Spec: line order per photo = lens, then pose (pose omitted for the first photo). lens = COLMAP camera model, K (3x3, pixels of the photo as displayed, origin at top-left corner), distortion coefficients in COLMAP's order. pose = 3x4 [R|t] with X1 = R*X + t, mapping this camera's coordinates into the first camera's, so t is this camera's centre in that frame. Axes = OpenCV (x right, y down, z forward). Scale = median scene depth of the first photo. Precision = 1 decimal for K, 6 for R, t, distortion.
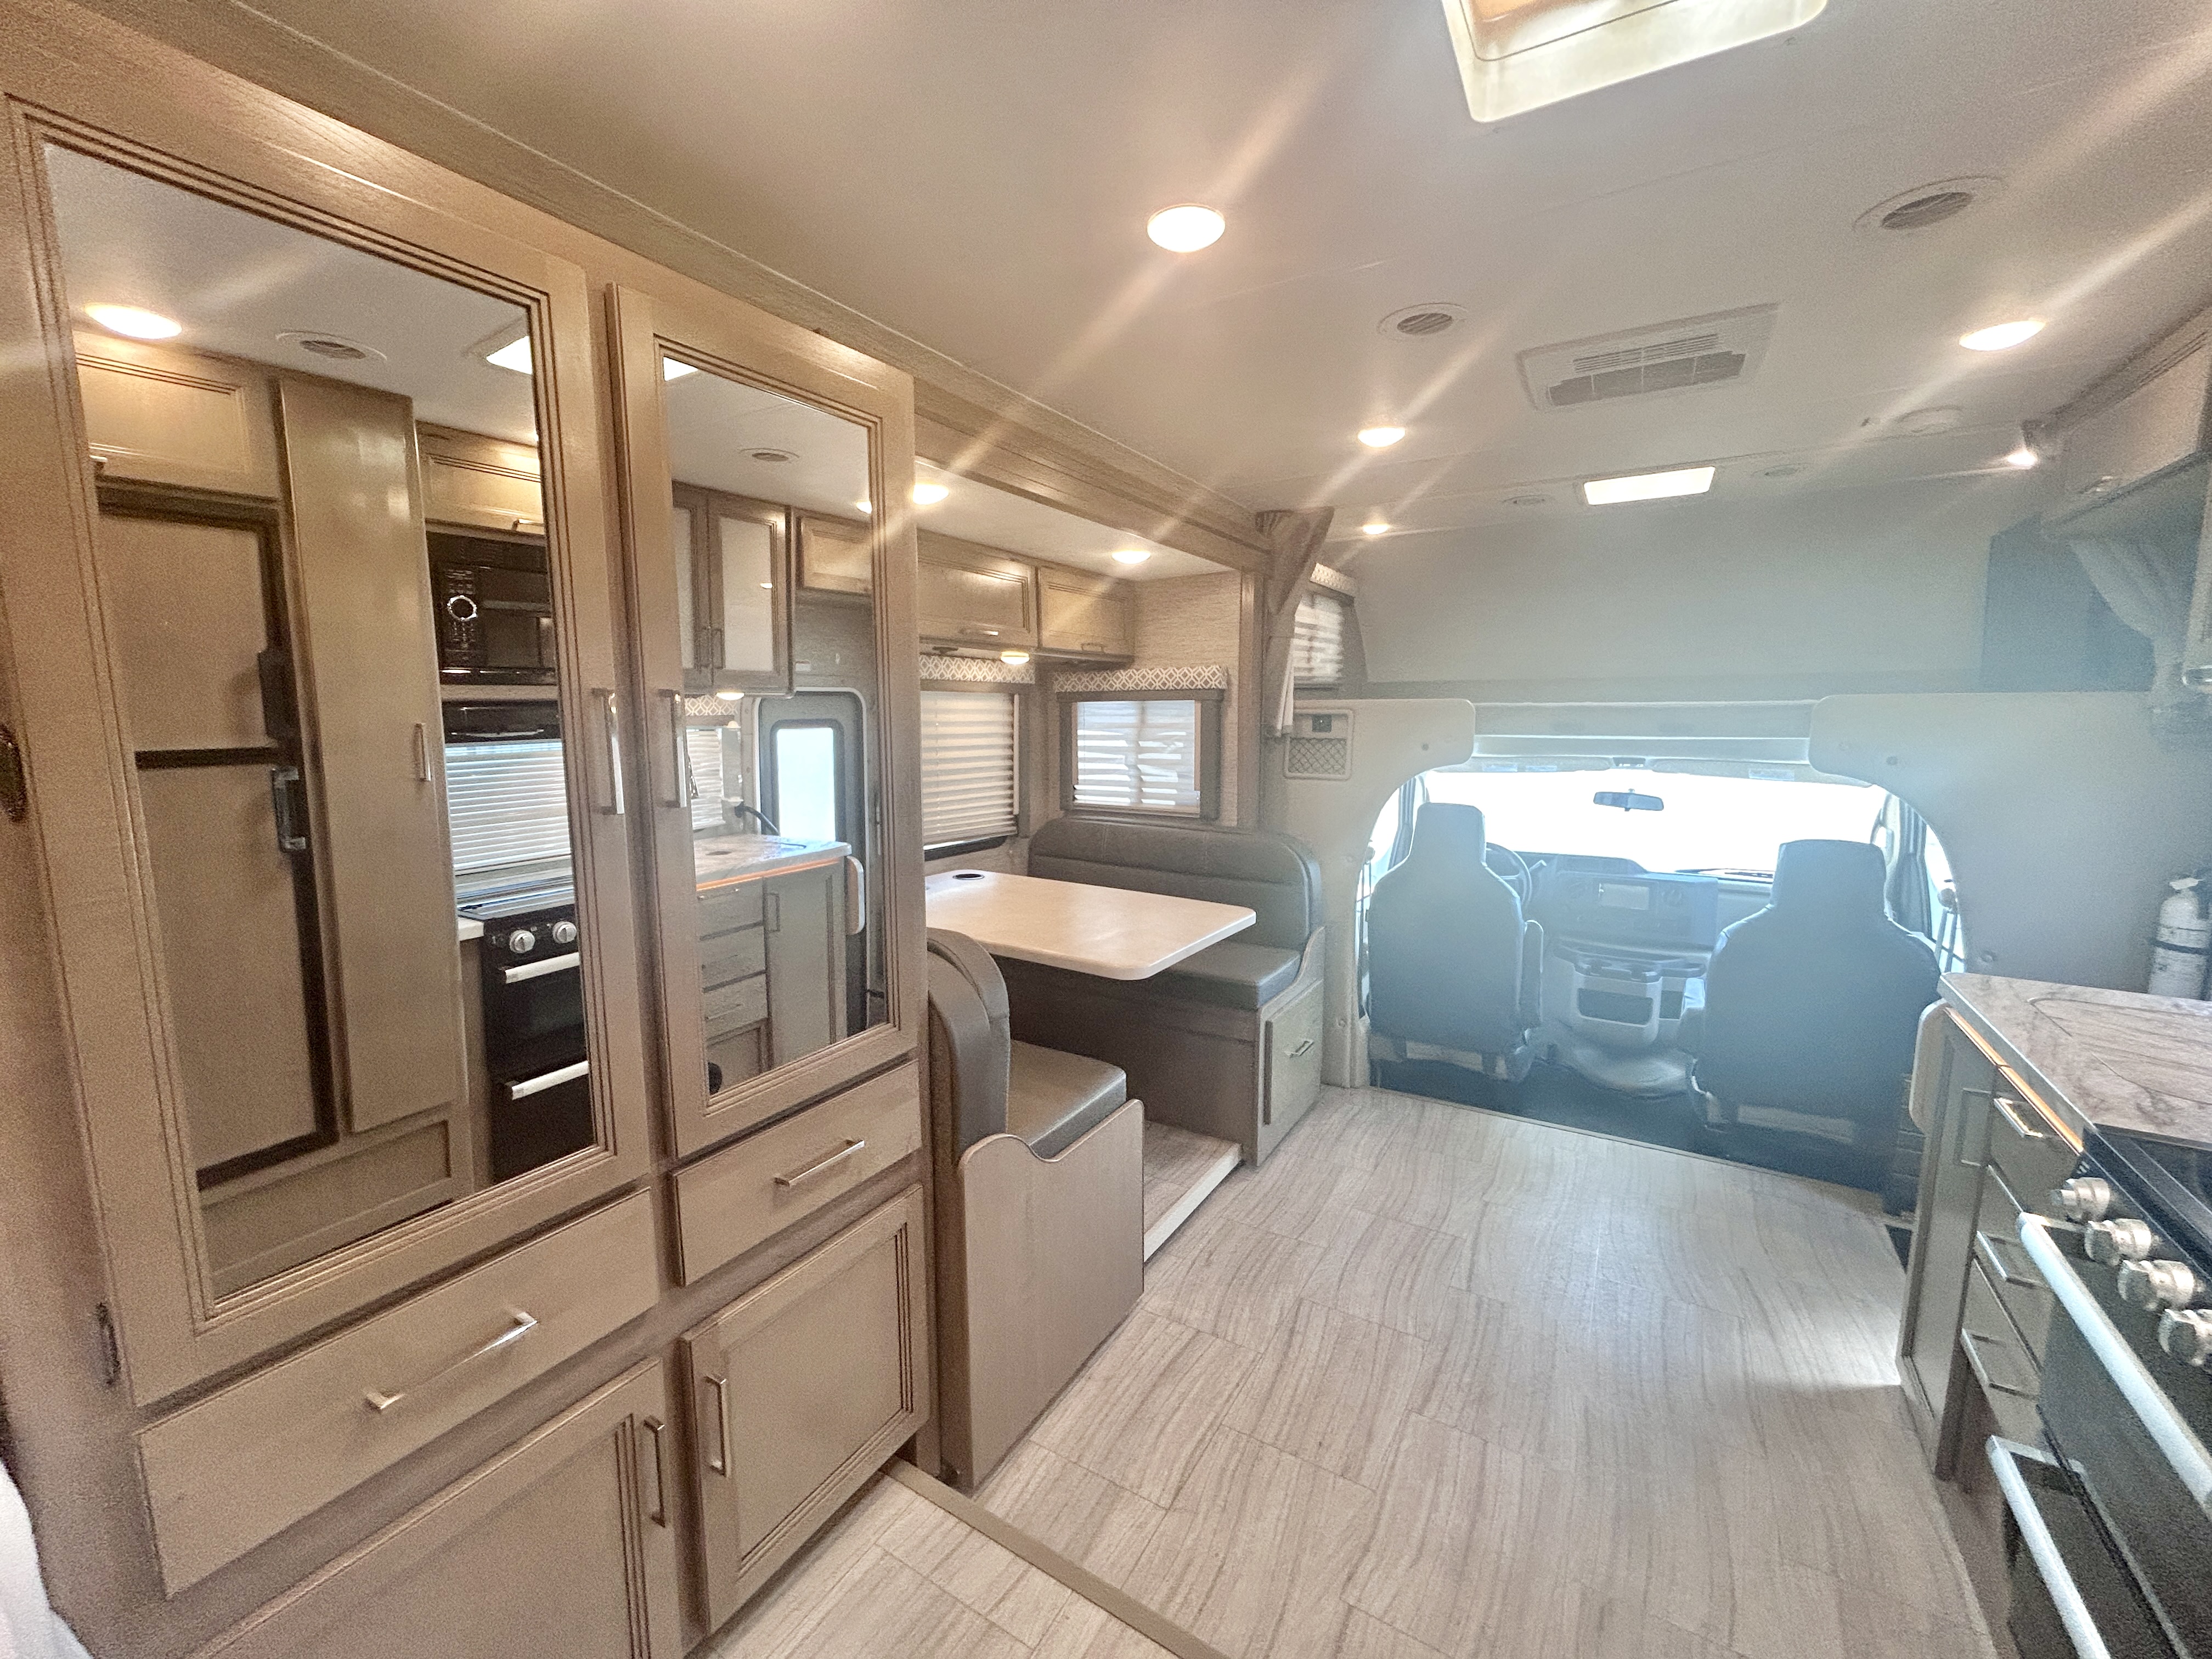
lens RADIAL K [[892.2, 0, 1104.6], [0, 892.2, 828.0], [0, 0, 1]] dist [-0.002464, 0.001414]
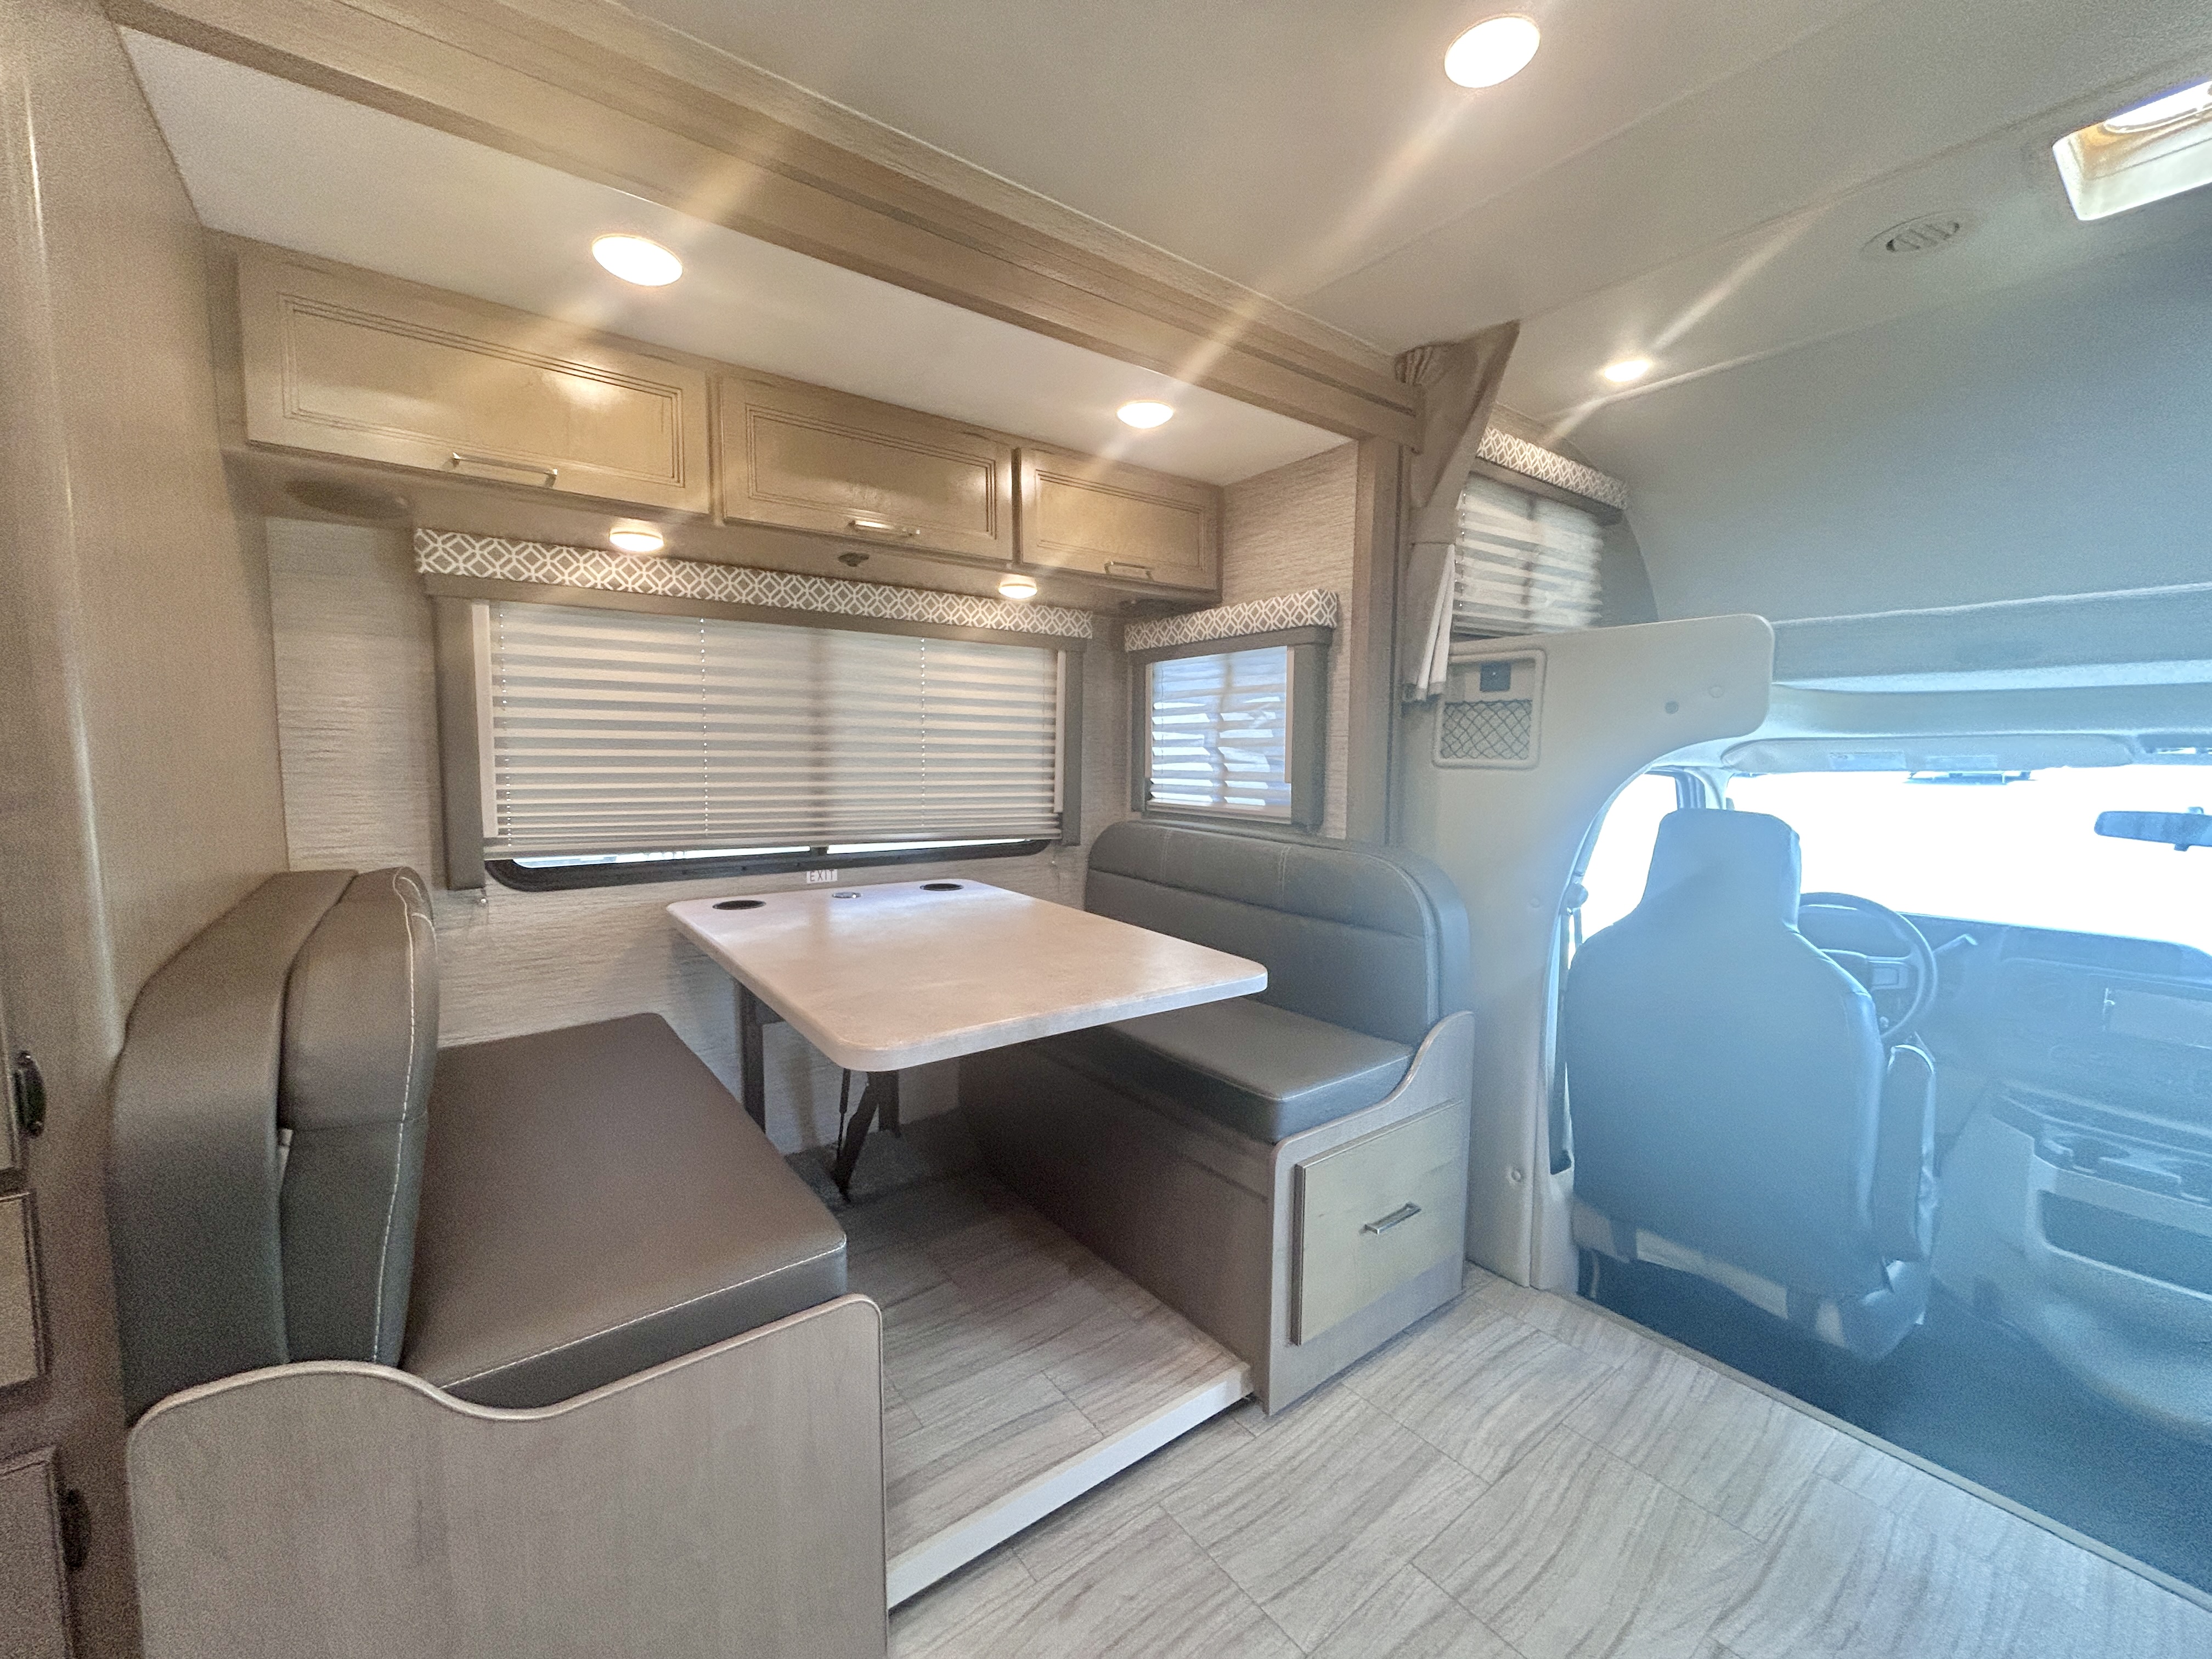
lens RADIAL K [[892.2, 0, 1106.2], [0, 892.2, 828.2], [0, 0, 1]] dist [-0.002464, 0.001414]
pose [[0.929736, 0.040587, -0.365984, 0.253463], [-0.056426, 0.997872, -0.032680, 0.024090], [0.363878, 0.051035, 0.930047, 0.383326]]
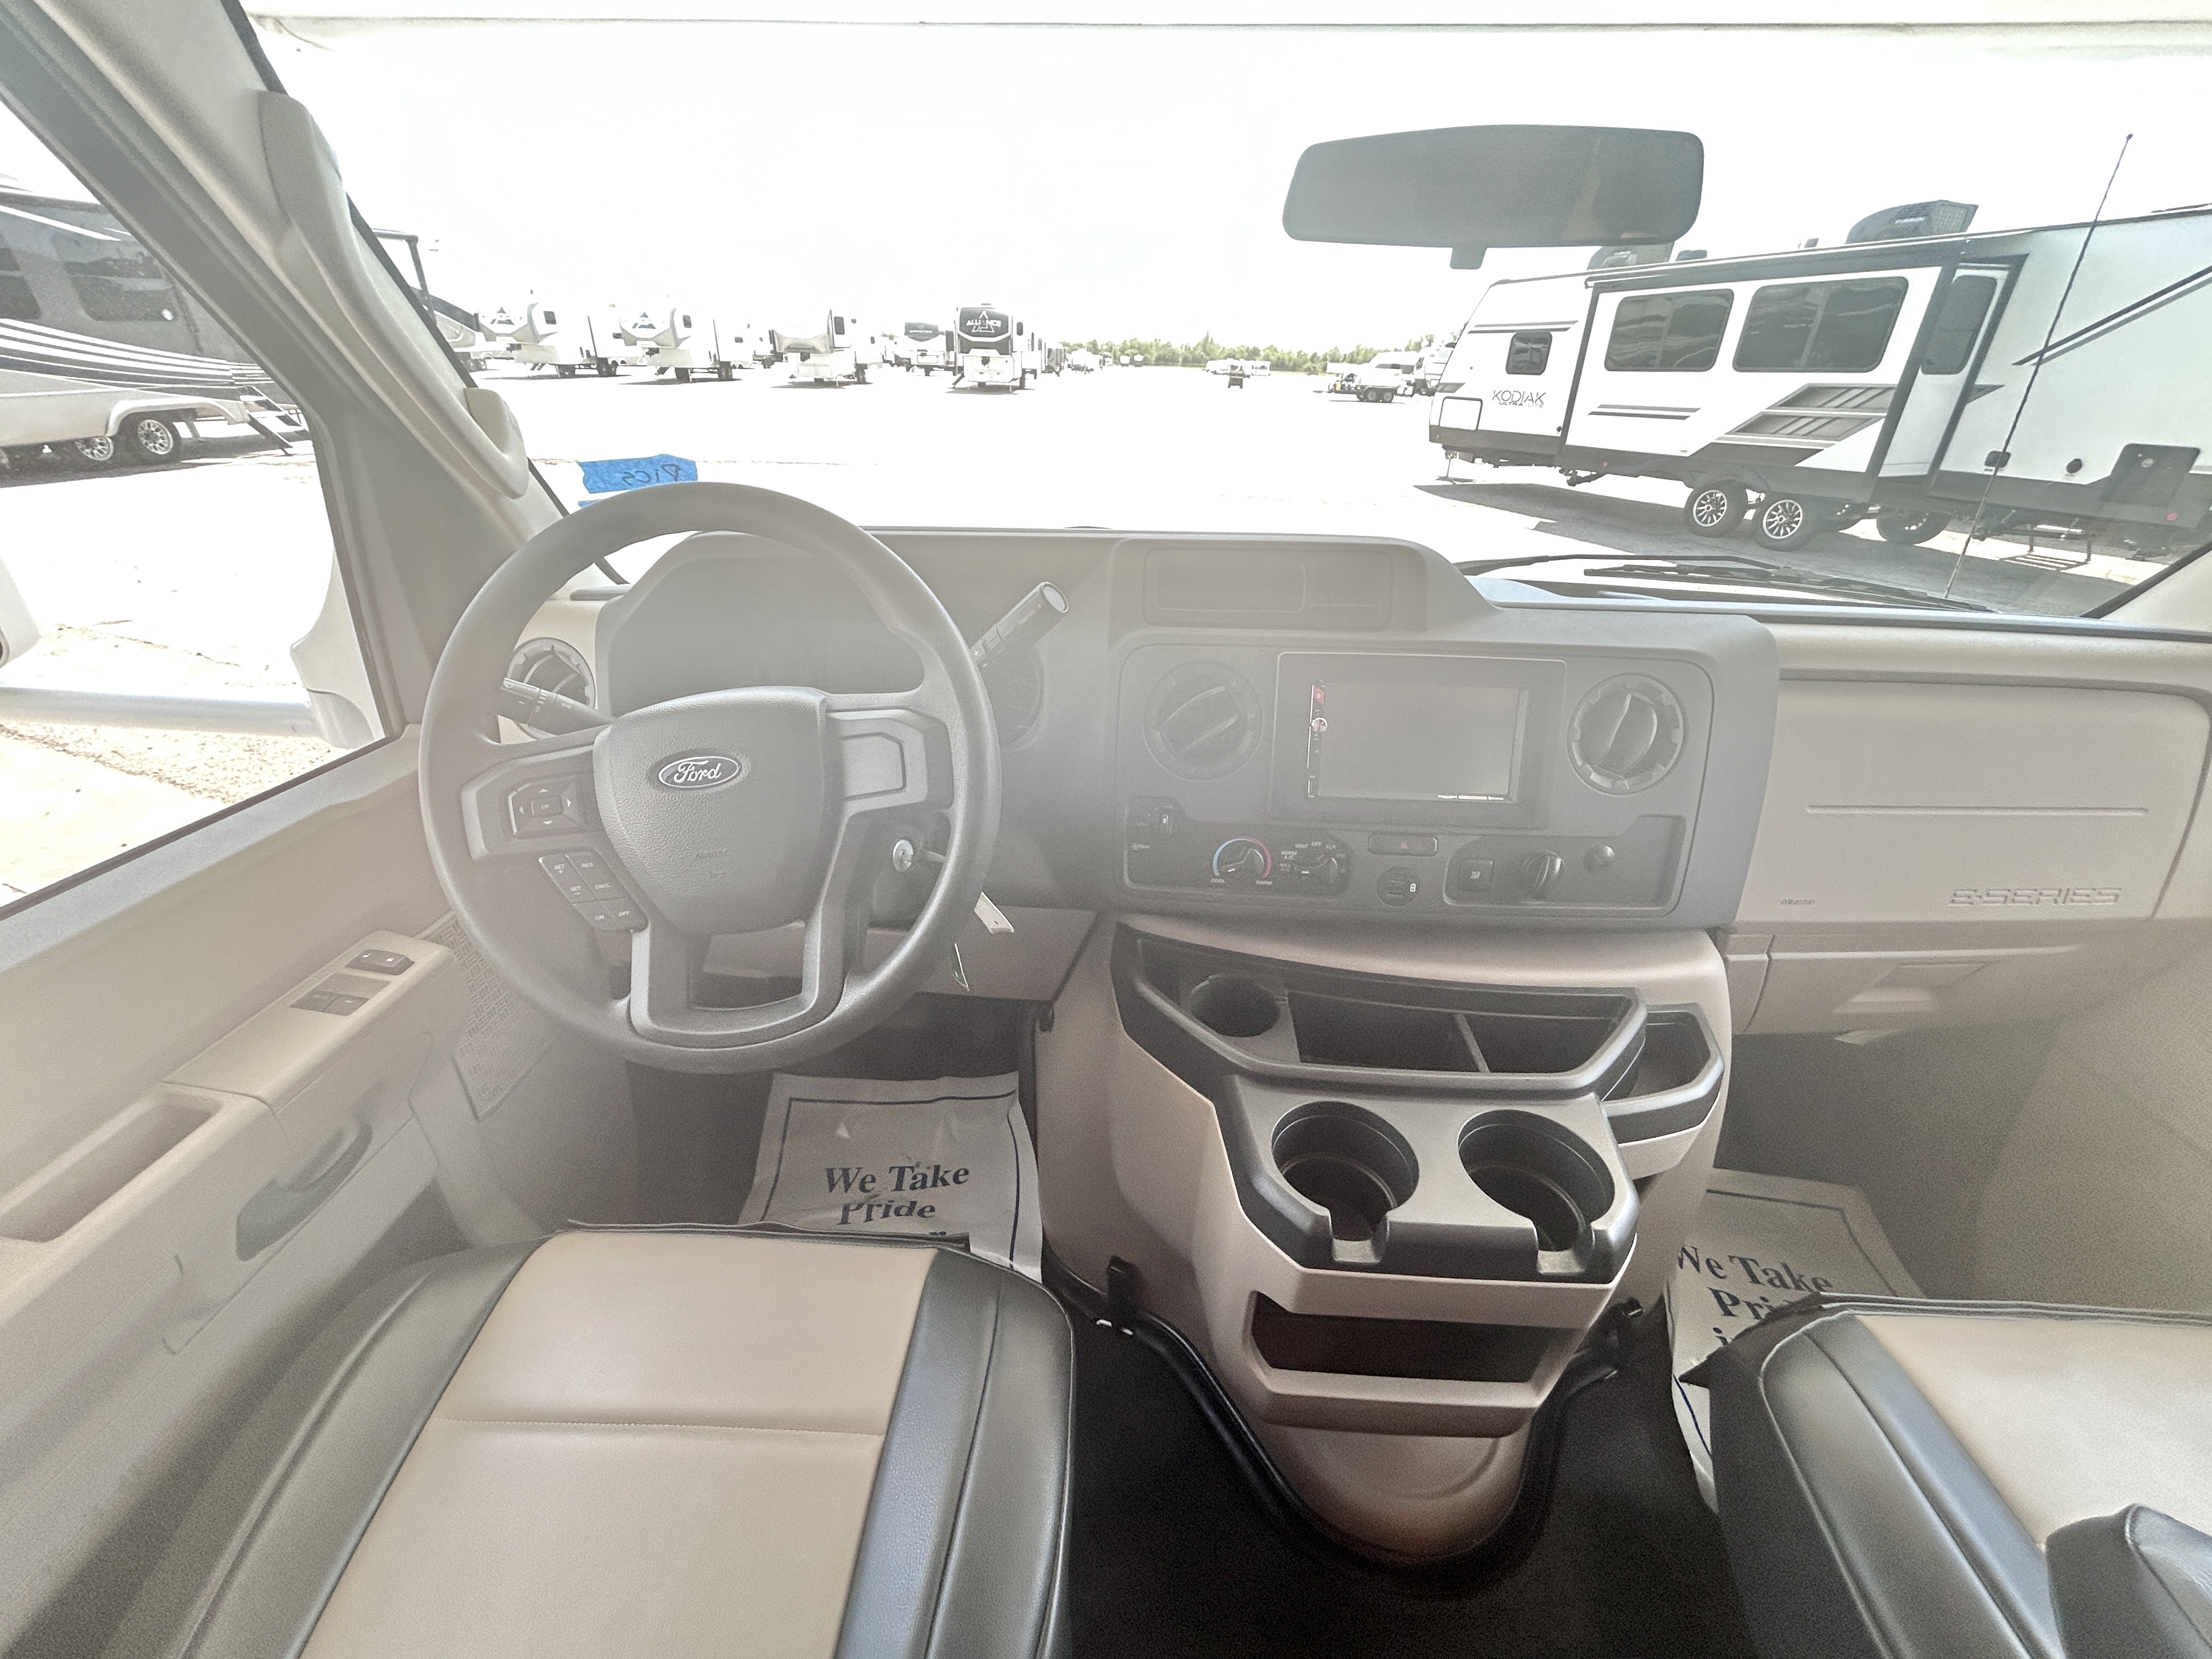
lens RADIAL K [[892.2, 0, 1118.5], [0, 892.2, 830.1], [0, 0, 1]] dist [-0.002464, 0.001414]
pose [[0.871468, -0.205354, 0.445391, 0.524207], [0.043816, 0.937090, 0.346327, 0.025748], [-0.488491, -0.282297, 0.825642, 1.053748]]
